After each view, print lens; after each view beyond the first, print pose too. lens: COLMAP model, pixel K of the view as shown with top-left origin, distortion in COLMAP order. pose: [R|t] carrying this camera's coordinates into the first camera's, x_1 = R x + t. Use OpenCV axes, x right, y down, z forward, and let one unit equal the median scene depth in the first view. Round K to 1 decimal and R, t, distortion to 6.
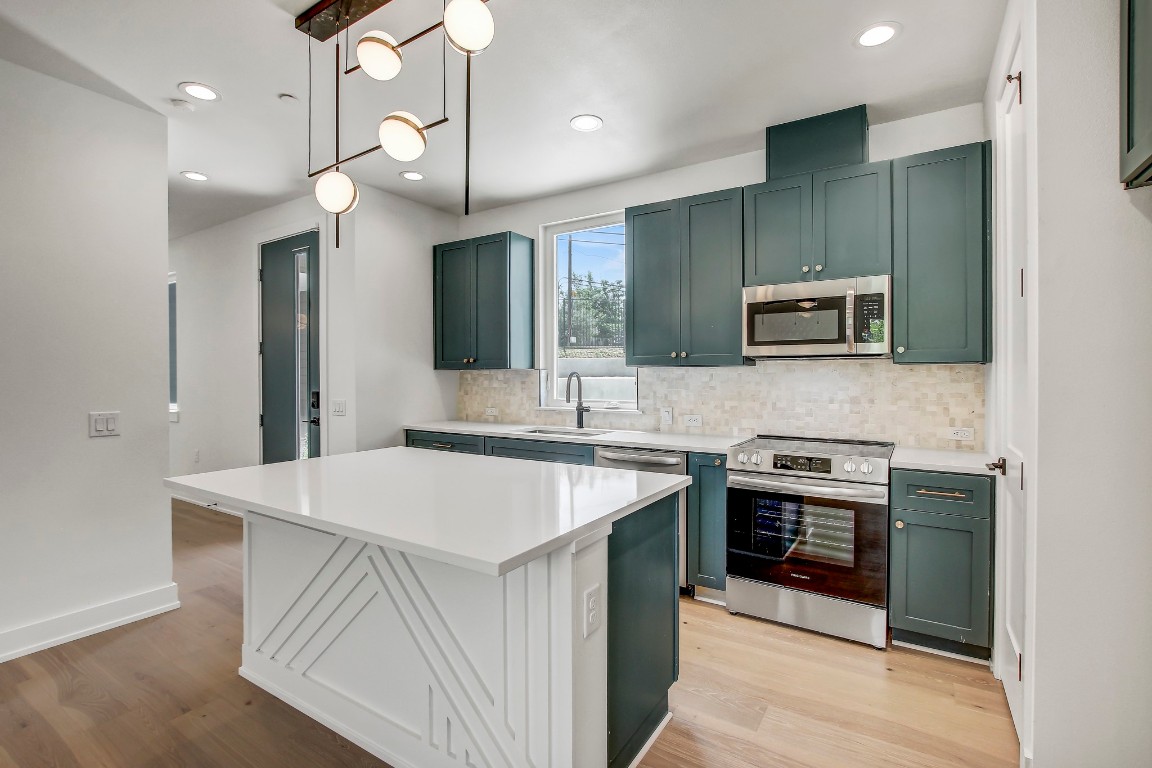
lens RADIAL K [[535.4, 0, 575.3], [0, 535.4, 380.0], [0, 0, 1]] dist [-0.019827, 0.004650]
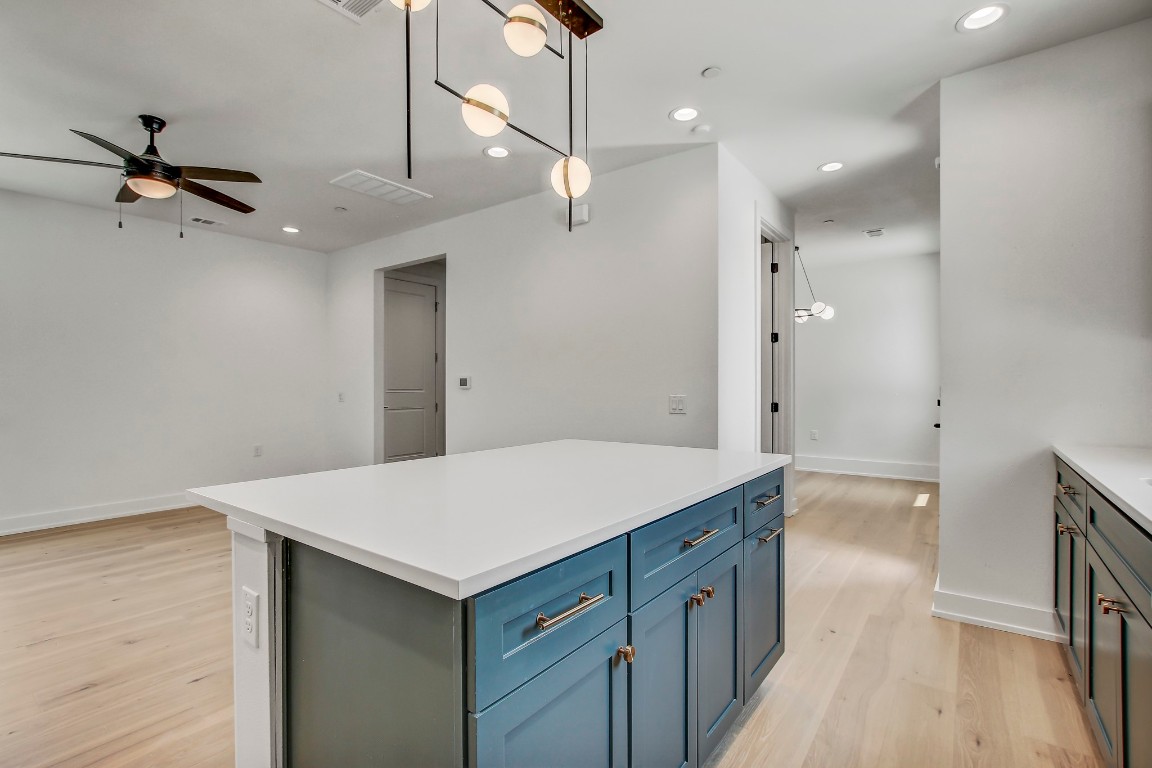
lens RADIAL K [[535.4, 0, 573.4], [0, 535.4, 385.9], [0, 0, 1]] dist [-0.019827, 0.004650]
pose [[-0.077006, 0.003569, -0.997024, 0.370369], [-0.003848, 0.999985, 0.003877, 0.027848], [0.997023, 0.004135, -0.076991, 0.703762]]
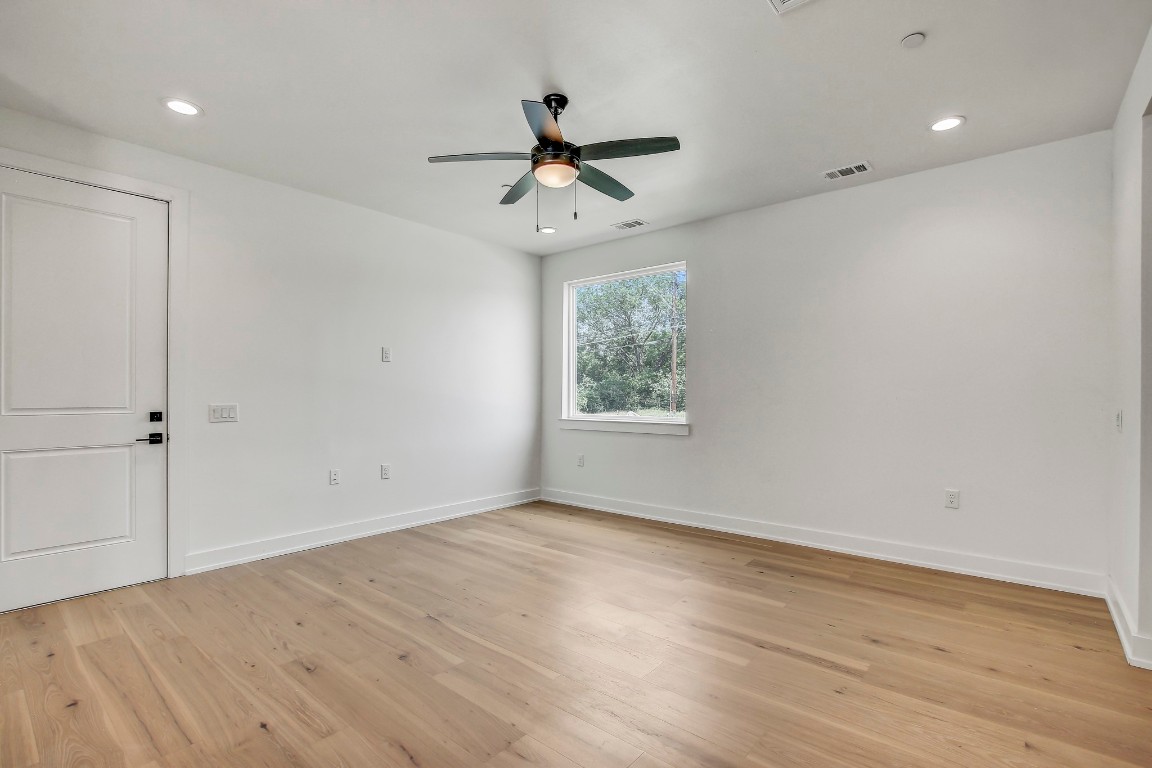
lens RADIAL K [[535.4, 0, 577.0], [0, 535.4, 392.9], [0, 0, 1]] dist [-0.019827, 0.004650]
pose [[-0.990748, -0.000420, 0.135717, -0.662458], [0.000564, 0.999974, 0.007210, 0.022583], [-0.135716, 0.007220, -0.990721, 0.722036]]
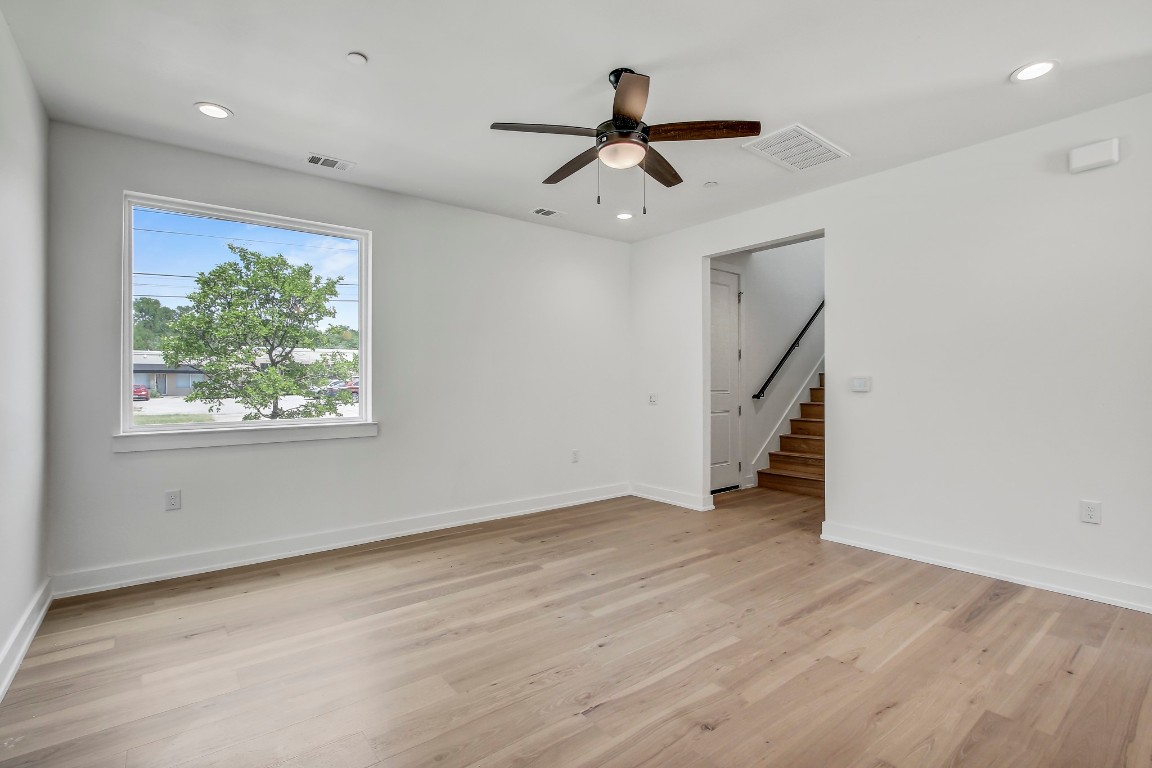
lens RADIAL K [[535.4, 0, 572.0], [0, 535.4, 380.9], [0, 0, 1]] dist [-0.019827, 0.004650]
pose [[-0.334142, -0.001469, -0.942521, 0.268798], [-0.001998, 0.999998, -0.000850, 0.021320], [0.942520, 0.001600, -0.334145, 0.078129]]
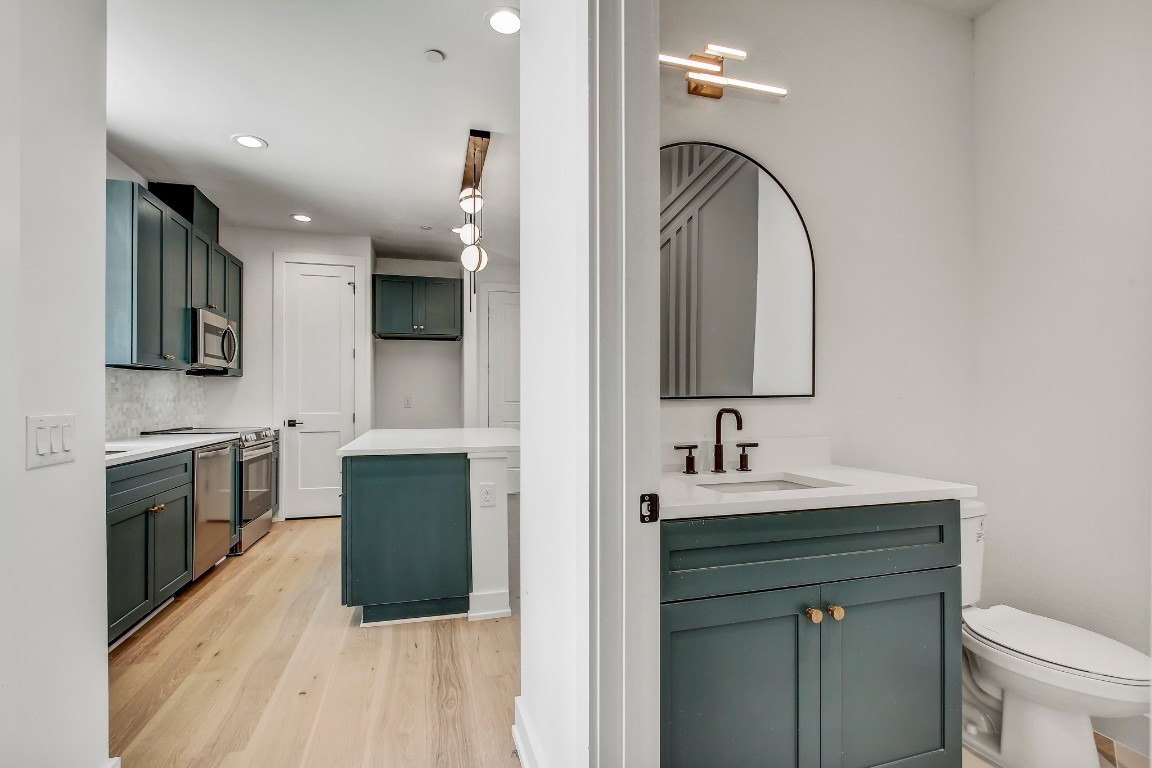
lens RADIAL K [[535.4, 0, 575.7], [0, 535.4, 393.3], [0, 0, 1]] dist [-0.019827, 0.004650]
pose [[-0.749254, 0.009384, 0.662216, -1.104355], [0.008428, 0.999954, -0.004634, 0.035339], [-0.662229, 0.002109, -0.749299, 1.283725]]
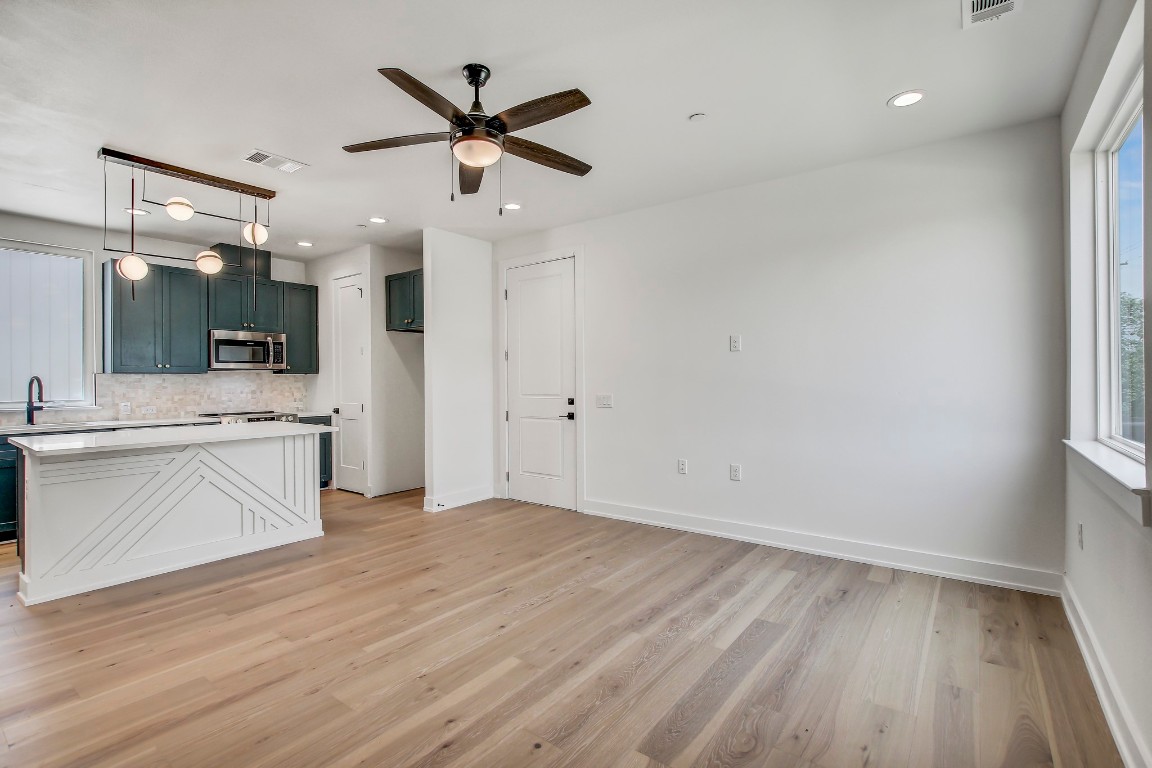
lens RADIAL K [[535.4, 0, 570.6], [0, 535.4, 381.3], [0, 0, 1]] dist [-0.019827, 0.004650]
pose [[0.084955, -0.001288, 0.996384, -1.272731], [0.015527, 0.999879, -0.000031, 0.016376], [-0.996264, 0.015473, 0.084964, -0.316896]]
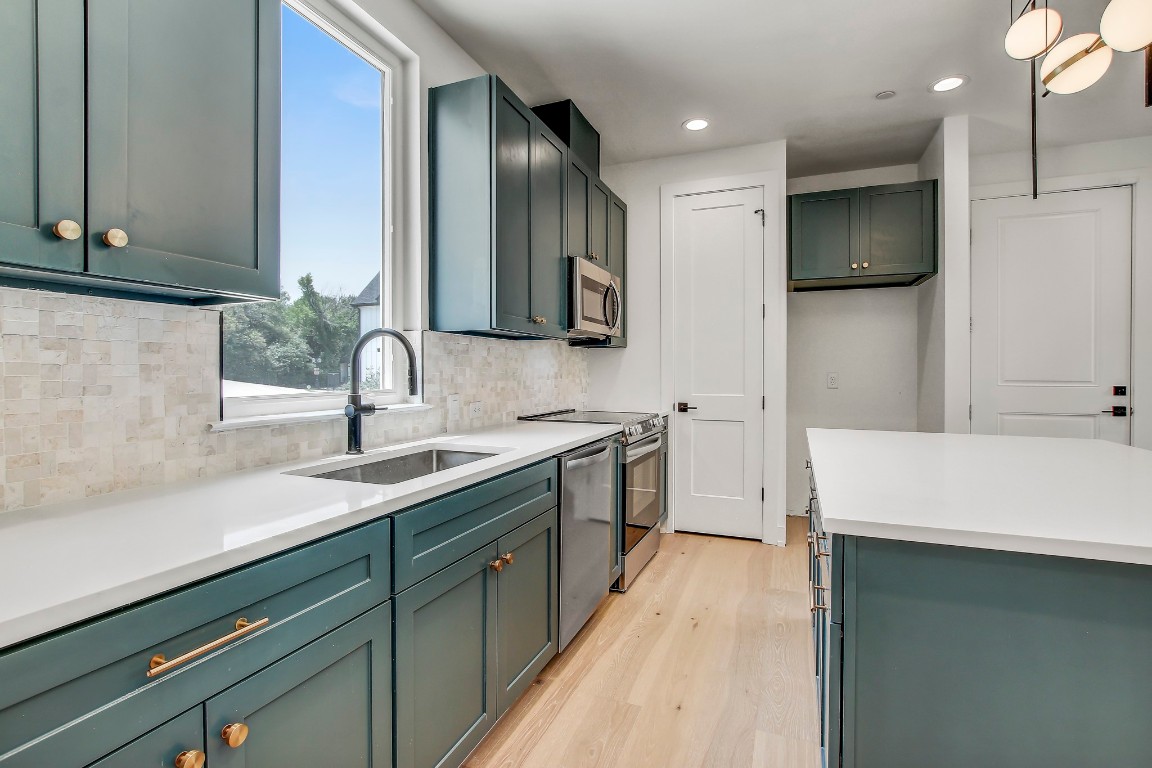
lens RADIAL K [[535.4, 0, 573.3], [0, 535.4, 377.7], [0, 0, 1]] dist [-0.019827, 0.004650]
pose [[-0.180478, -0.011107, 0.983516, -0.580042], [0.007324, 0.999893, 0.012636, 0.026532], [-0.983552, 0.009484, -0.180378, 1.121702]]
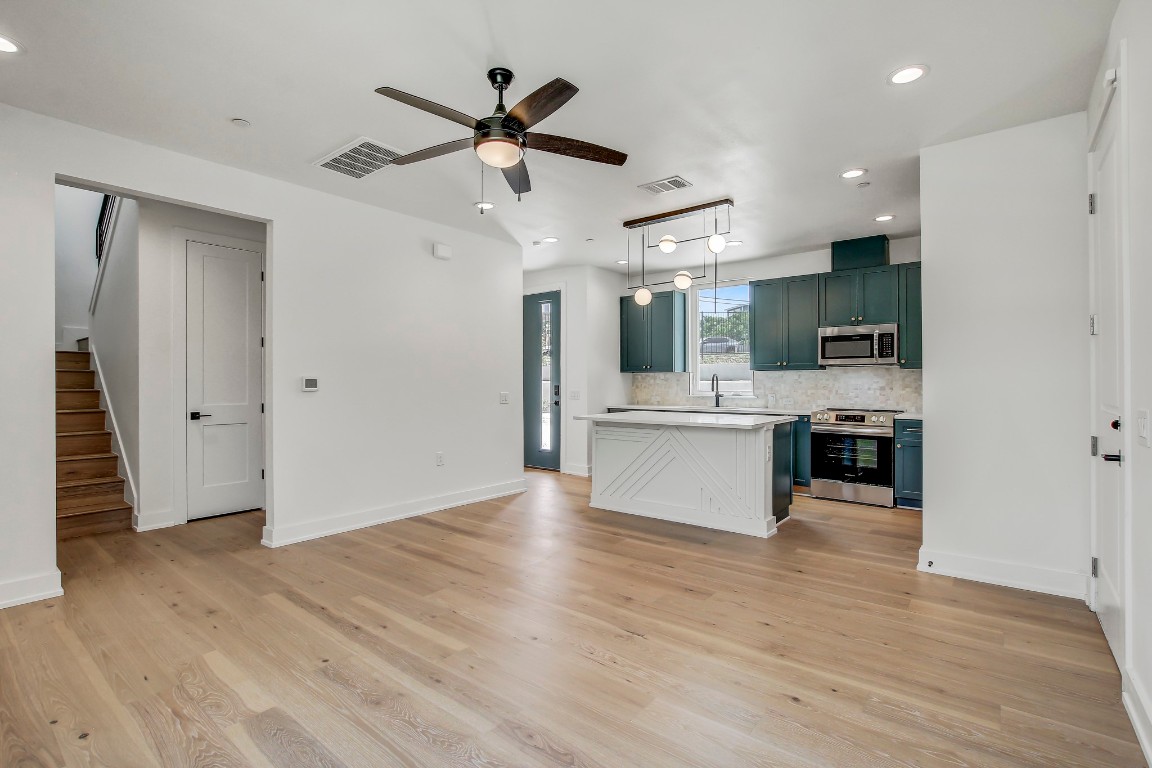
lens RADIAL K [[535.4, 0, 575.5], [0, 535.4, 381.6], [0, 0, 1]] dist [-0.019827, 0.004650]
pose [[0.994070, 0.000207, -0.108743, -0.314205], [-0.001022, 0.999972, -0.007437, 0.028064], [0.108739, 0.007504, 0.994042, -0.901694]]
